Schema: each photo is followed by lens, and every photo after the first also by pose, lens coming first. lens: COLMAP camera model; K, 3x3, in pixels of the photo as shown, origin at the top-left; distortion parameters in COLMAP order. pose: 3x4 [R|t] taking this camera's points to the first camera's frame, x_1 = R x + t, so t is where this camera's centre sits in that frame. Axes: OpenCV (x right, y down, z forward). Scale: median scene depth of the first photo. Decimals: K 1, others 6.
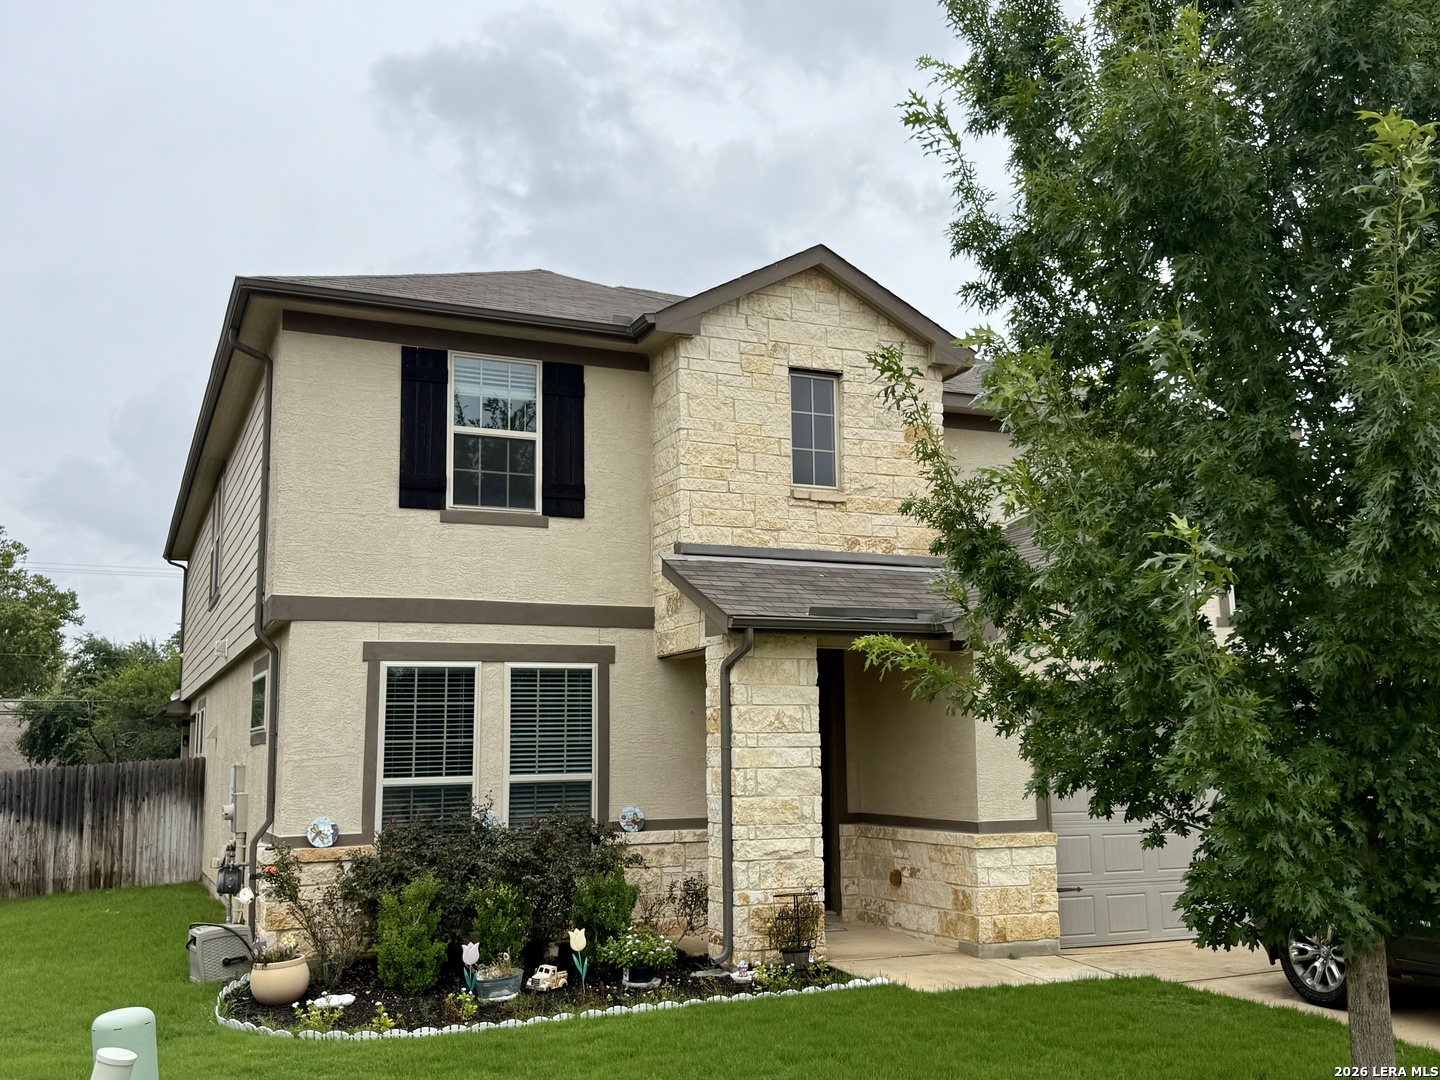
lens RADIAL K [[1379.6, 0, 717.9], [0, 1379.6, 541.9], [0, 0, 1]] dist [0.113996, 0.000000]
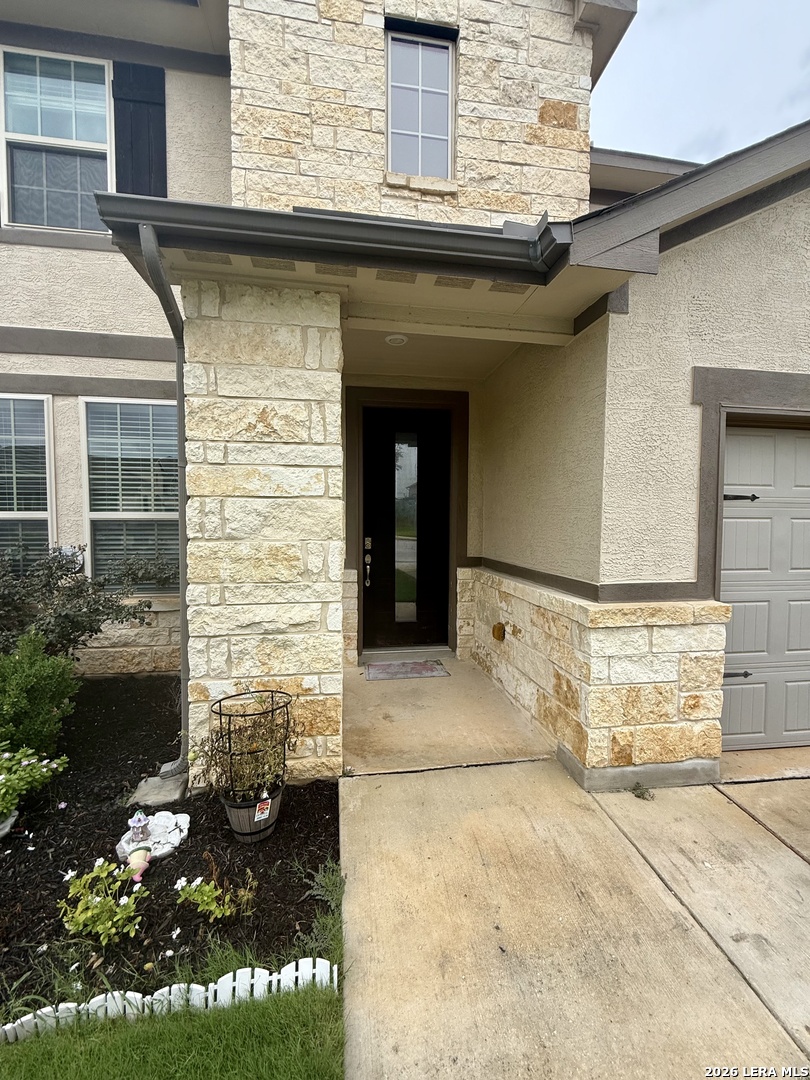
lens RADIAL K [[433.3, 0, 407.0], [0, 433.3, 542.7], [0, 0, 1]] dist [-0.002284, -0.000271]
pose [[0.964026, 0.024936, -0.264635, 0.151737], [0.027000, 0.981254, 0.190817, 0.139258], [0.264433, -0.191098, 0.945281, 0.778105]]
